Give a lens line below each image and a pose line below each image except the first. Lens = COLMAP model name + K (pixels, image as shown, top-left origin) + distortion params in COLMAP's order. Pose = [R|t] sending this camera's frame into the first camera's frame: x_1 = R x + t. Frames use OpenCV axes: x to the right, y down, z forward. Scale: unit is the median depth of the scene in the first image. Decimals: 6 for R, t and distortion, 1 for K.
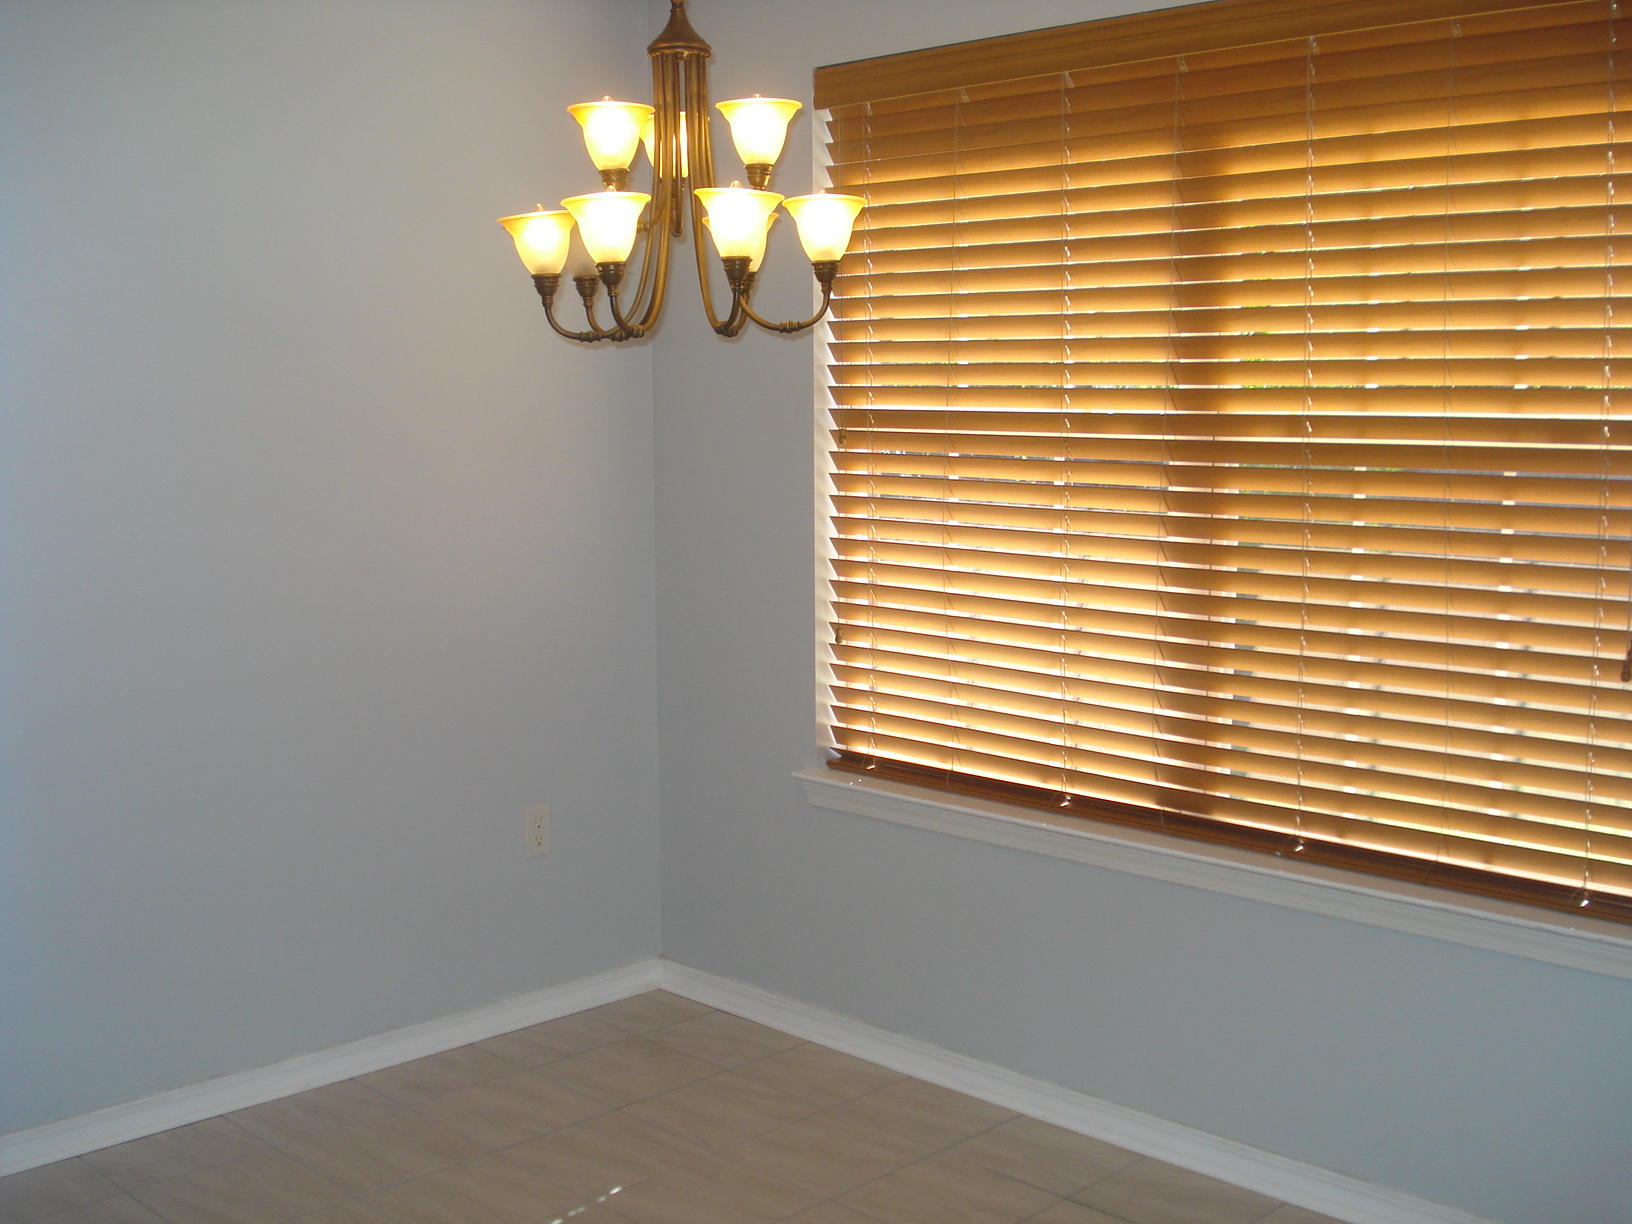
lens RADIAL K [[1876.0, 0, 816.0], [0, 1876.0, 612.0], [0, 0, 1]] dist [-0.071614, -0.025179]
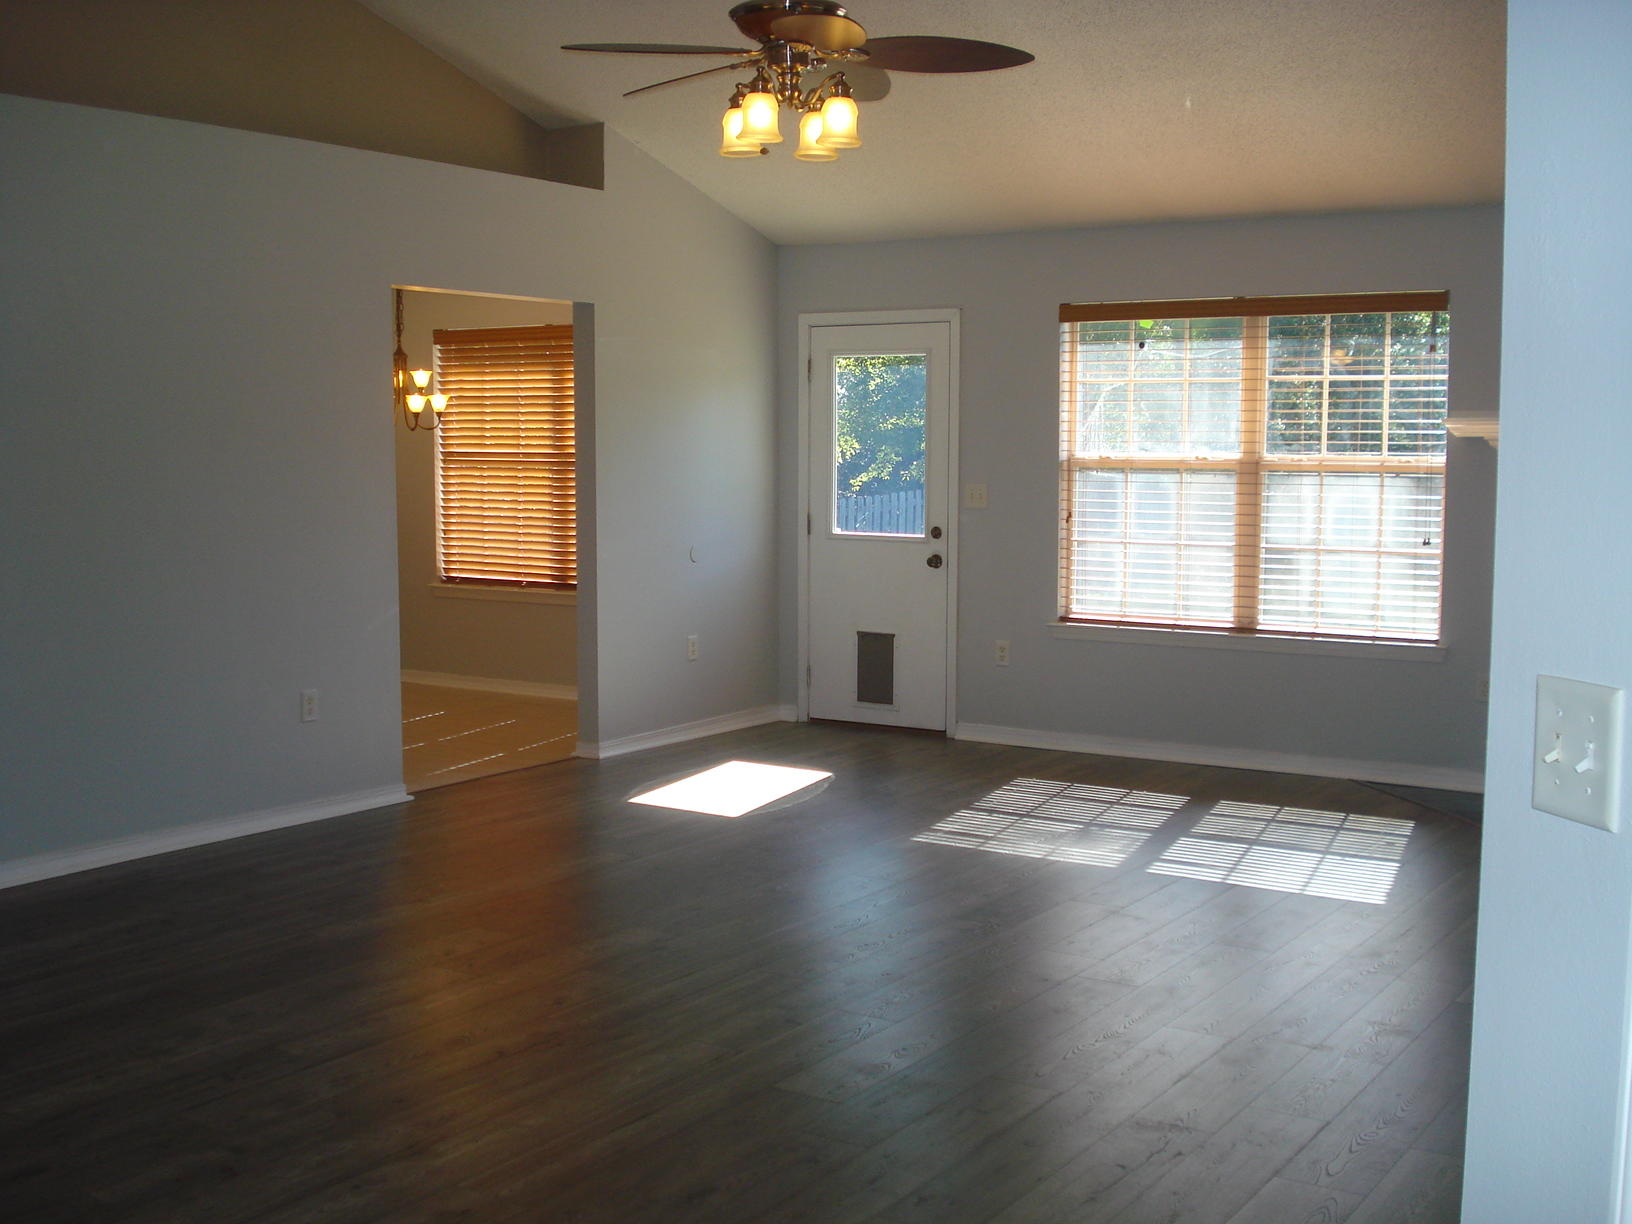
lens RADIAL K [[1876.0, 0, 816.0], [0, 1876.0, 612.0], [0, 0, 1]] dist [-0.071614, -0.025179]
pose [[0.979004, -0.014338, 0.203337, -0.016235], [0.019821, 0.999492, -0.024956, 0.235014], [-0.202875, 0.028462, 0.978791, -2.034452]]
